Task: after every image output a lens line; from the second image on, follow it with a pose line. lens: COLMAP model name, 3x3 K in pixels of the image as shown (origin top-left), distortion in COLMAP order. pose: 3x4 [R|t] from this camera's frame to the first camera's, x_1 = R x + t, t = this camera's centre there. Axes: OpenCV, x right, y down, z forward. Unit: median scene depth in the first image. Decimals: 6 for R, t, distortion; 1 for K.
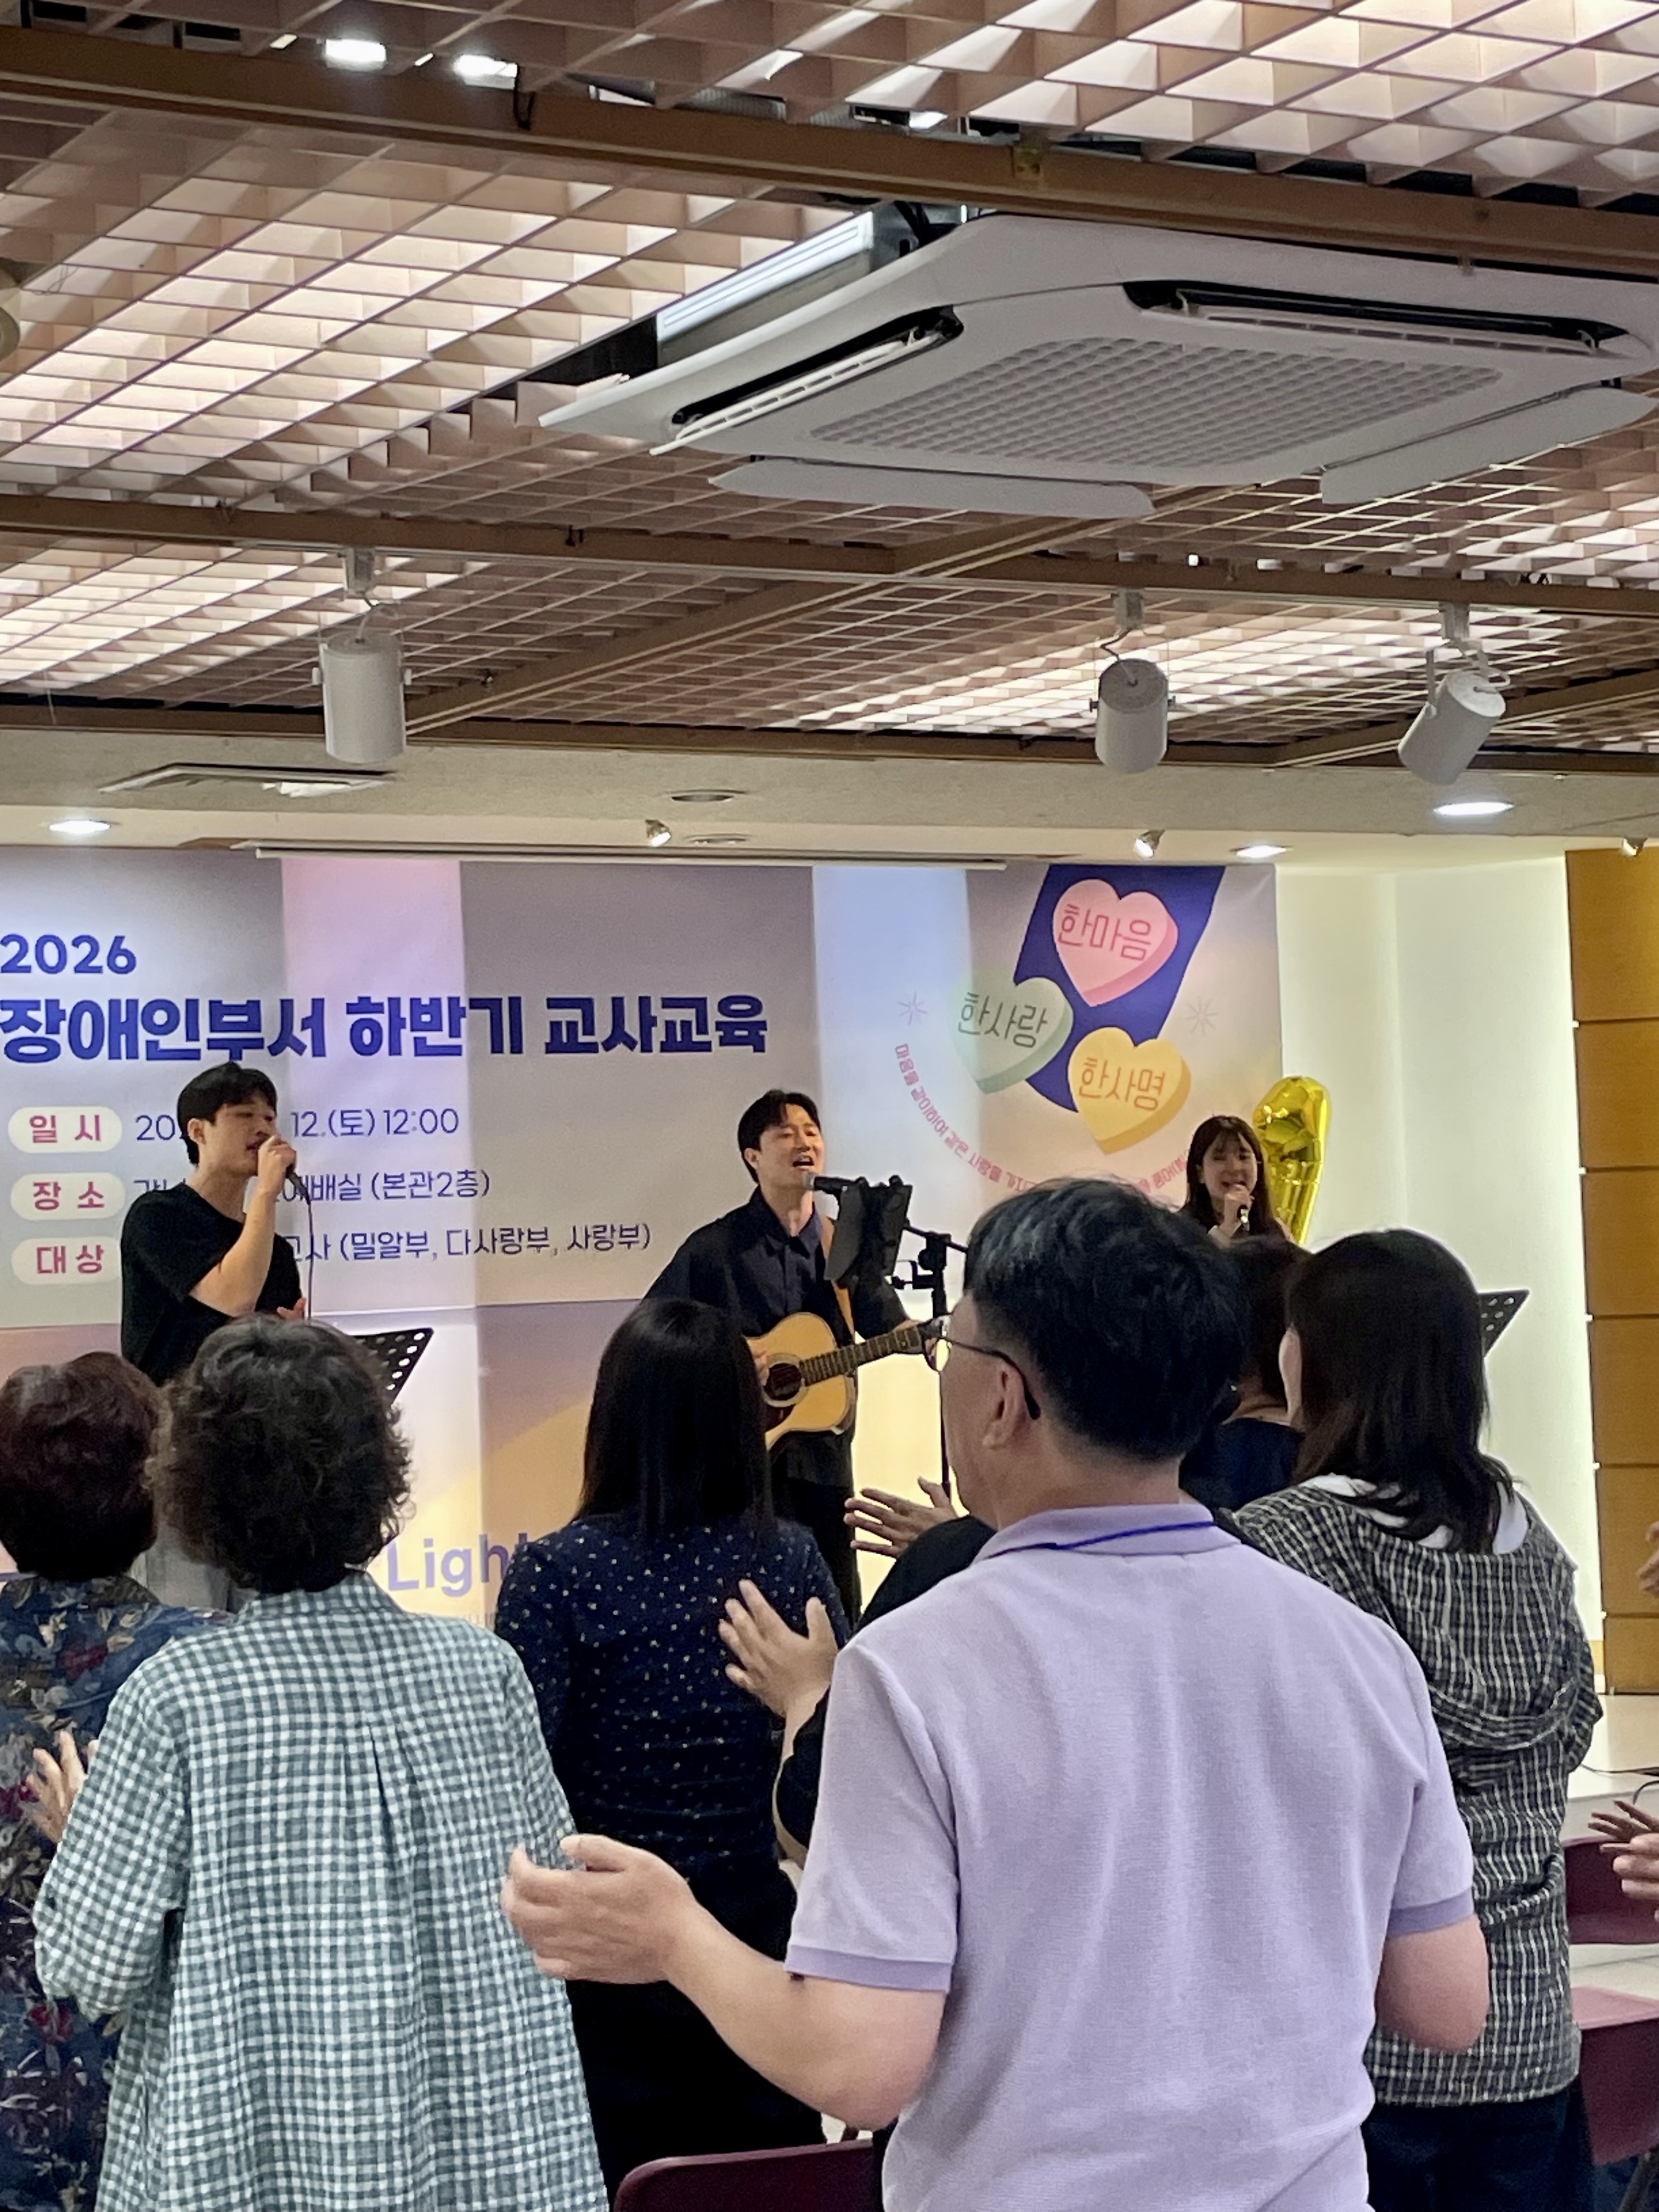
lens RADIAL K [[4141.4, 0, 817.5], [0, 4141.4, 1101.3], [0, 0, 1]] dist [0.150323, 0.000000]
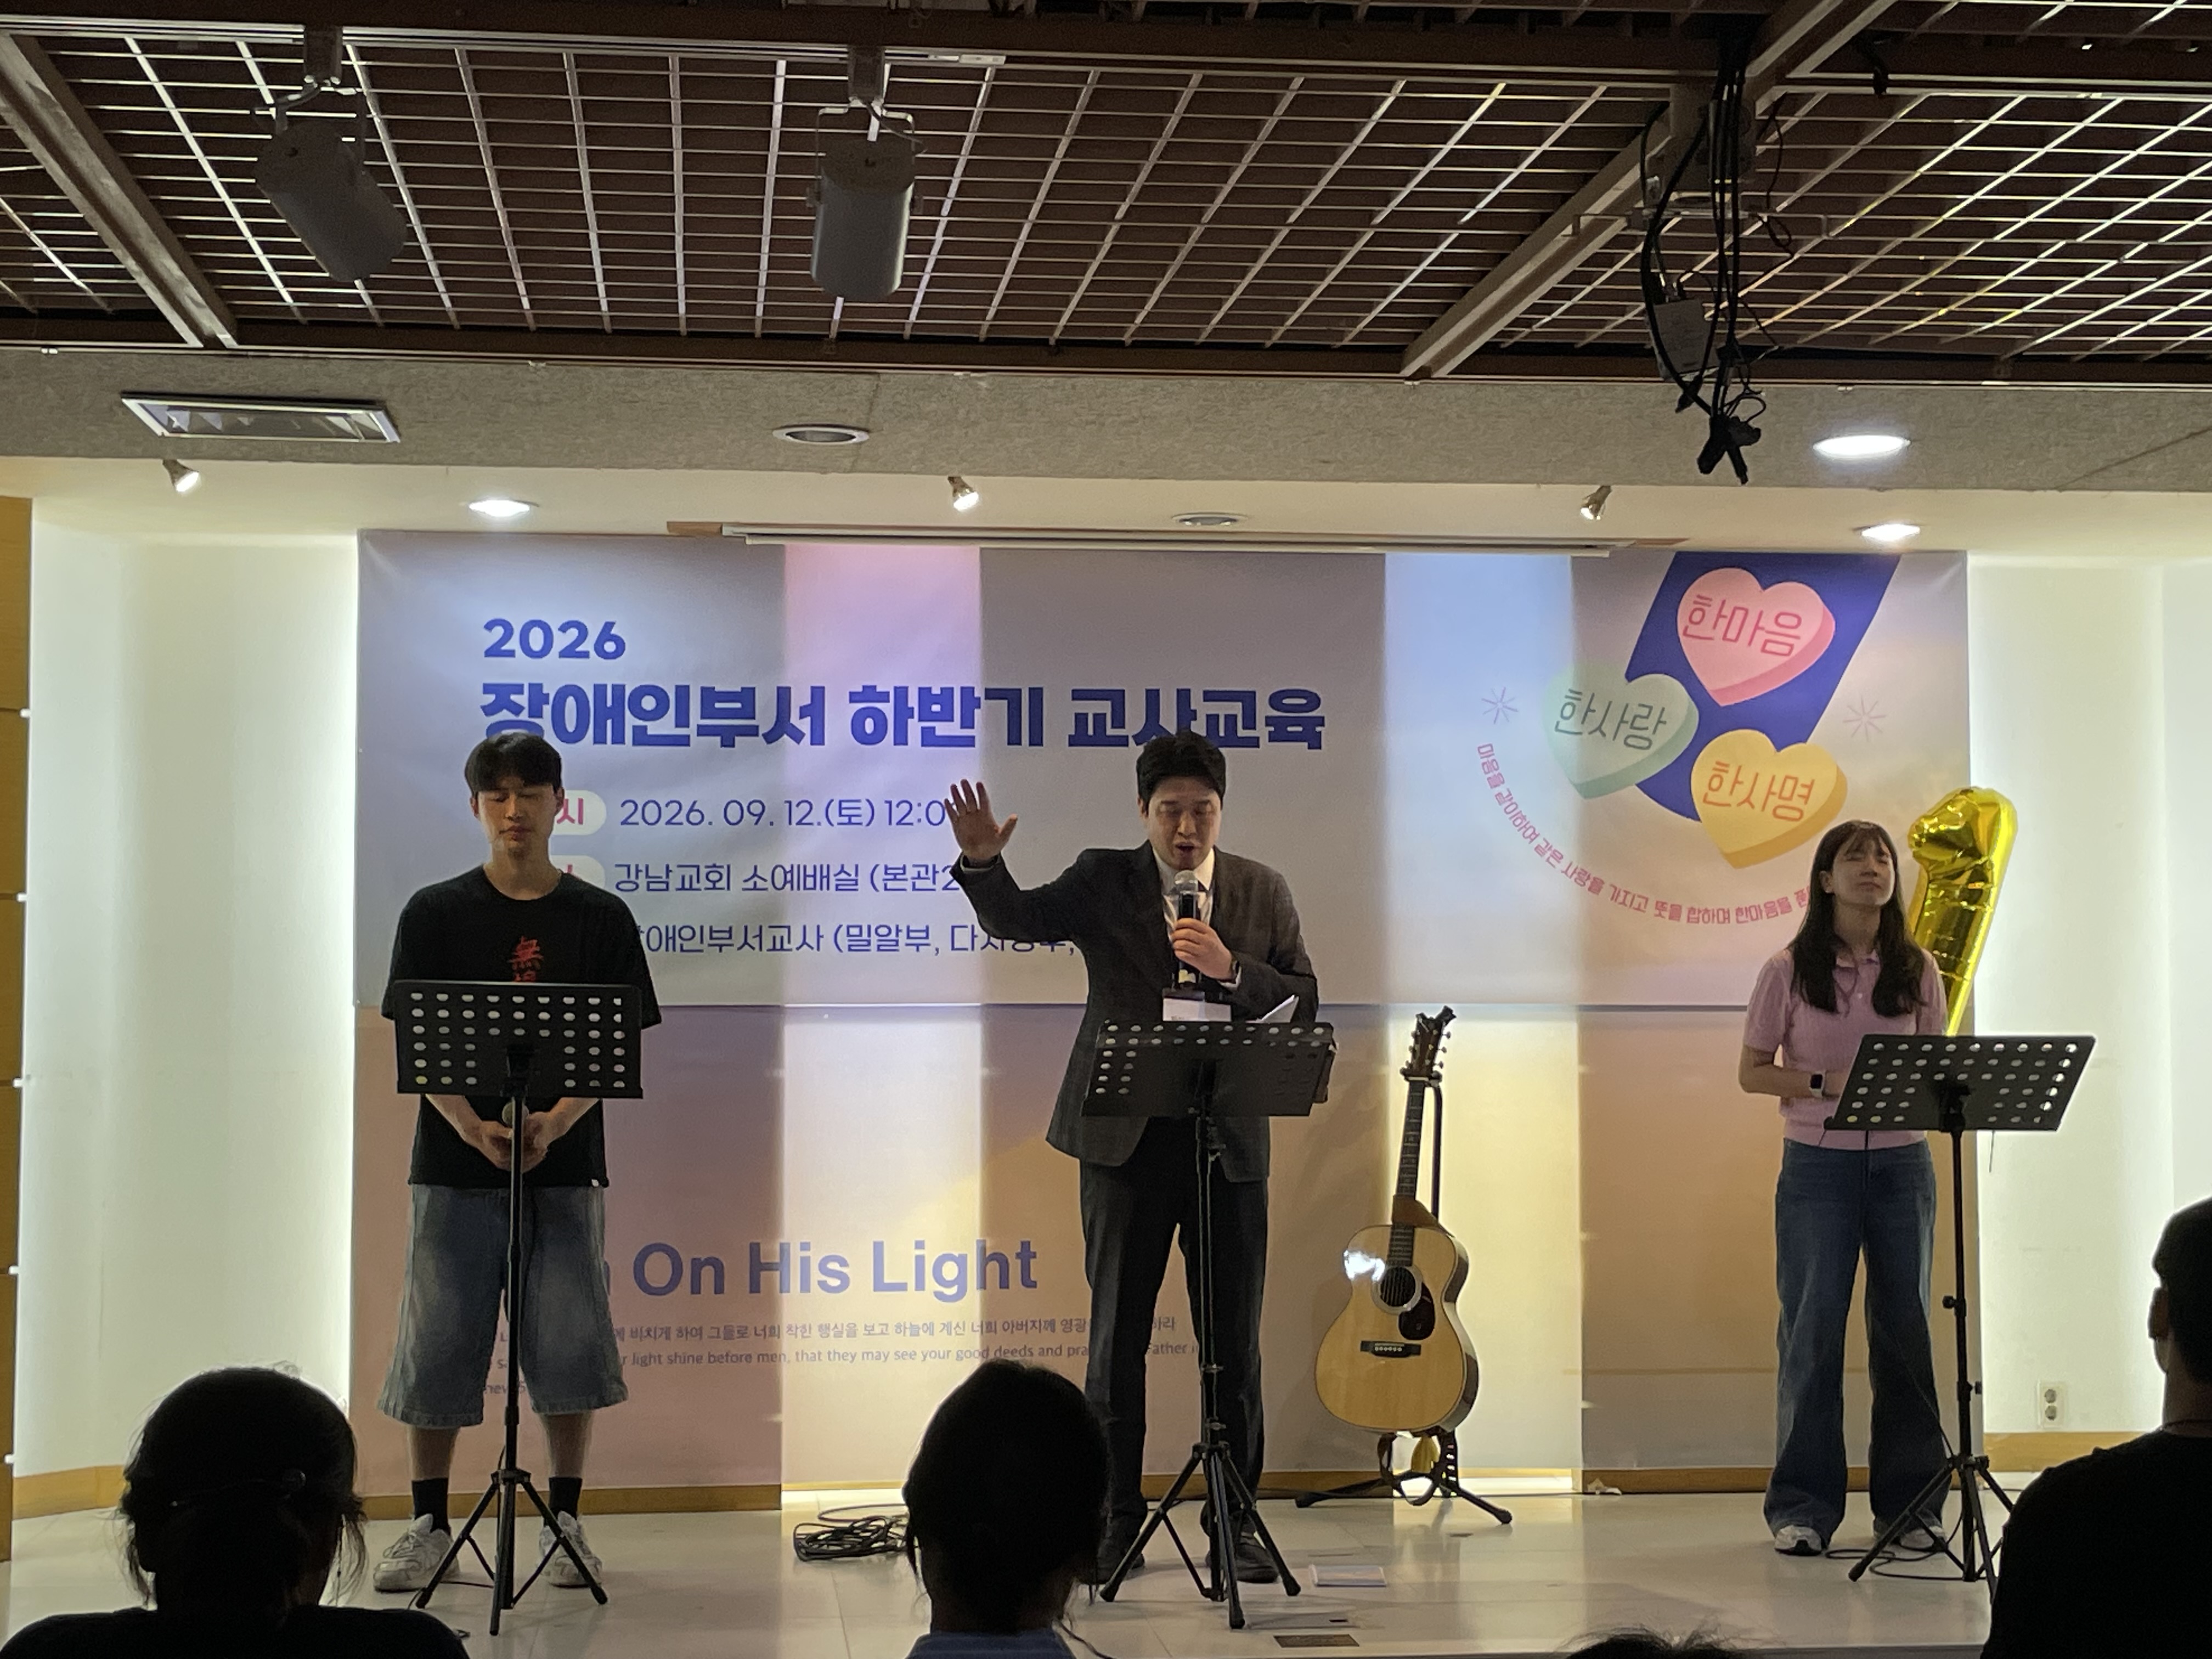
lens RADIAL K [[3472.2, 0, 1115.2], [0, 3472.2, 802.0], [0, 0, 1]] dist [0.132378, 0.000000]
pose [[0.924841, 0.013312, -0.380121, 0.254920], [-0.019828, 0.999716, -0.013231, 0.012085], [0.379837, 0.019774, 0.924842, 0.256072]]
